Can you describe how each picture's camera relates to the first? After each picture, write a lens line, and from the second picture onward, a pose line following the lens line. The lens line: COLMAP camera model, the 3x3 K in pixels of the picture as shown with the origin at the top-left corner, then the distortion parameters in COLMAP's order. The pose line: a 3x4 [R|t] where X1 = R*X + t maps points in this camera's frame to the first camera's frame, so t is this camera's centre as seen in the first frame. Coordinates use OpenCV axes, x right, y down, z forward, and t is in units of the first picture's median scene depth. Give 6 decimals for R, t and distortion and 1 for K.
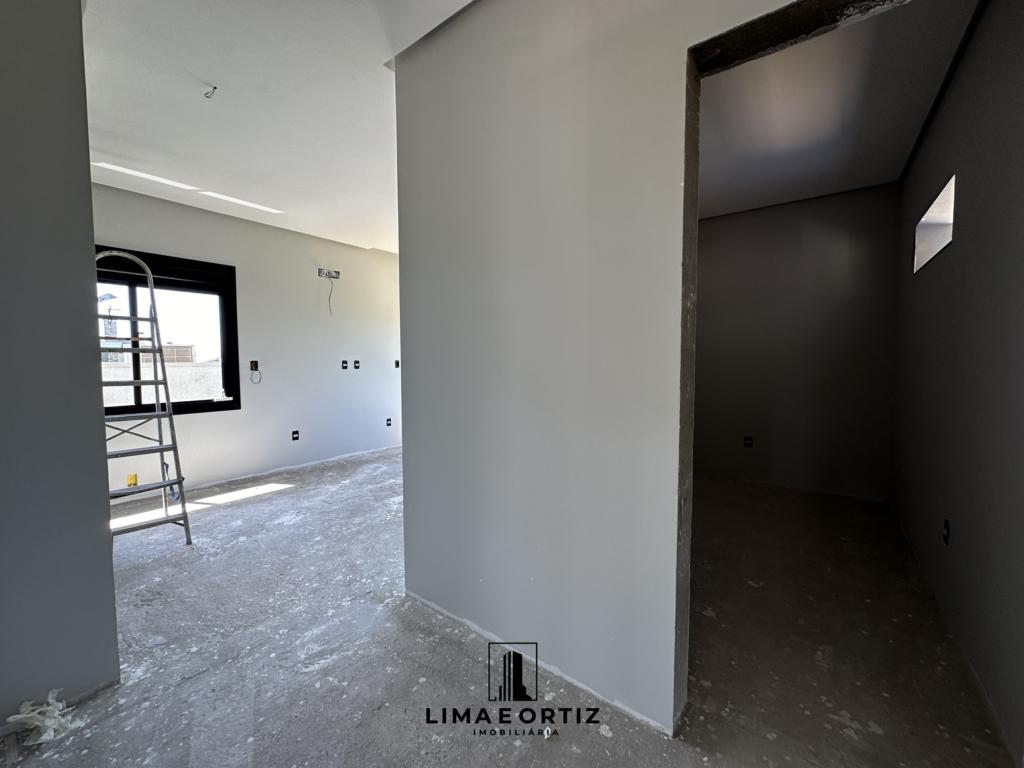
lens RADIAL K [[408.2, 0, 513.2], [0, 408.2, 382.9], [0, 0, 1]] dist [0.000717, -0.000104]
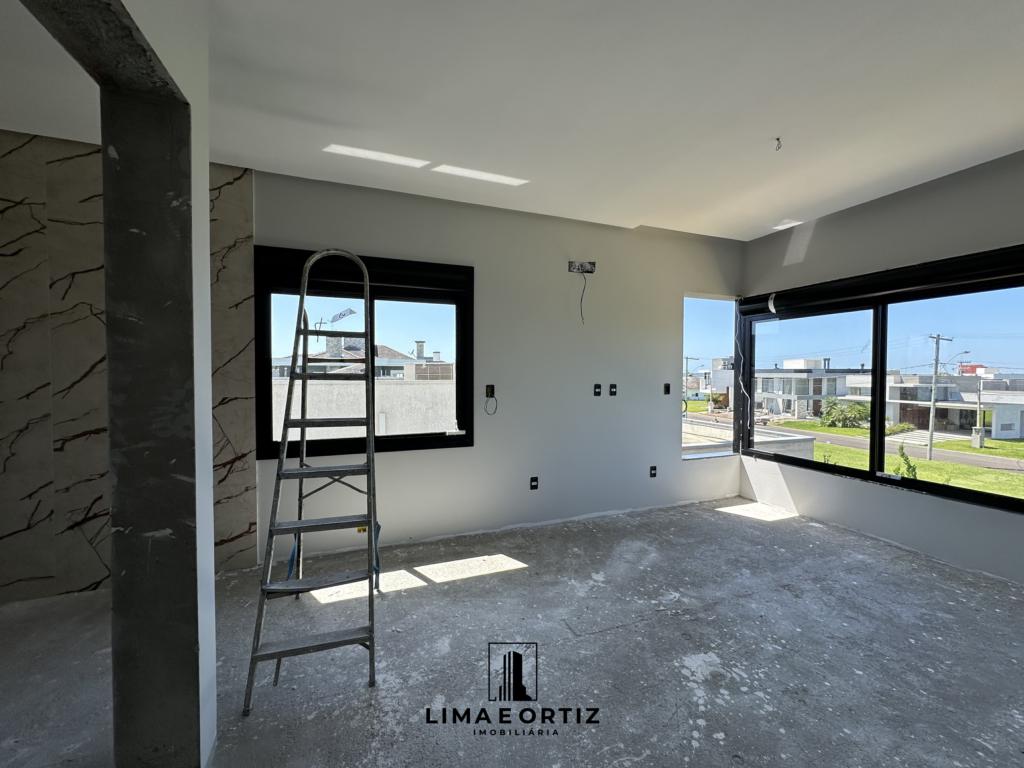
lens RADIAL K [[408.2, 0, 513.2], [0, 408.2, 382.9], [0, 0, 1]] dist [0.000717, -0.000104]
pose [[0.844588, 0.016759, -0.535154, -0.185514], [-0.034991, 0.999101, -0.023935, -0.042122], [0.534271, 0.038941, 0.844416, 0.375850]]
